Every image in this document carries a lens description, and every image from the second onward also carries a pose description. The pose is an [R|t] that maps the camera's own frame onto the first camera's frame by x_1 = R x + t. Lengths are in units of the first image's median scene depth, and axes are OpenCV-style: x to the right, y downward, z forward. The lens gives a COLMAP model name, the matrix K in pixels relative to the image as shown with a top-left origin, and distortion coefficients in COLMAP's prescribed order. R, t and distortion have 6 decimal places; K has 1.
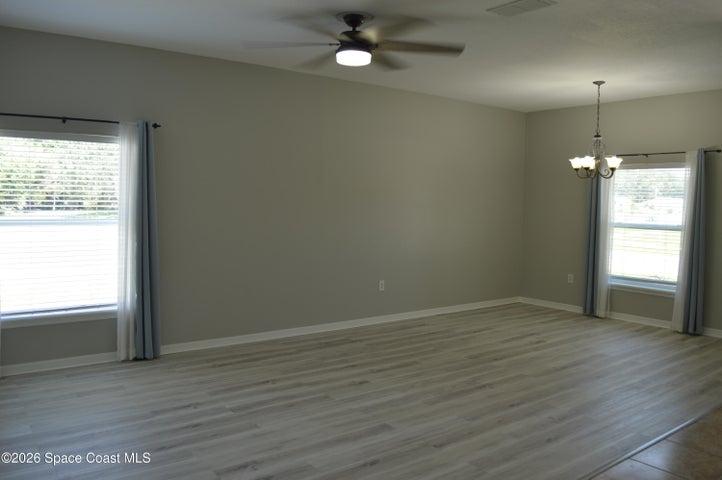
lens RADIAL K [[579.5, 0, 356.0], [0, 579.5, 240.6], [0, 0, 1]] dist [-0.078951, 0.006629]
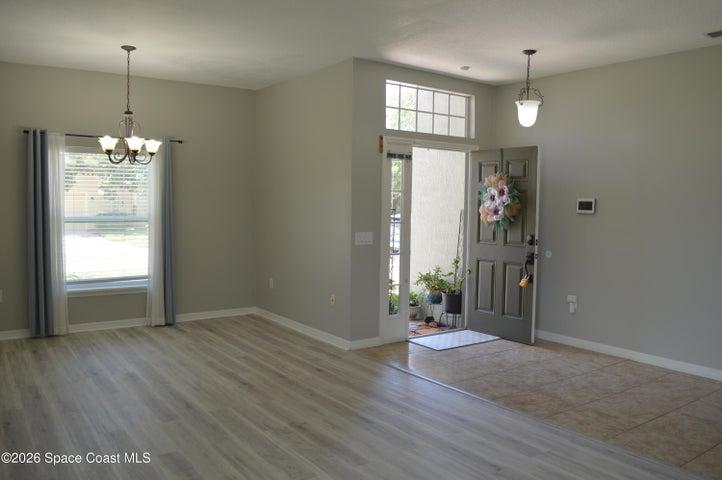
lens RADIAL K [[579.5, 0, 356.0], [0, 579.5, 240.6], [0, 0, 1]] dist [-0.078951, 0.006629]
pose [[0.022206, -0.085226, 0.996114, -0.414563], [0.054772, 0.994967, 0.083906, -0.050296], [-0.998252, 0.052696, 0.026762, 0.667504]]
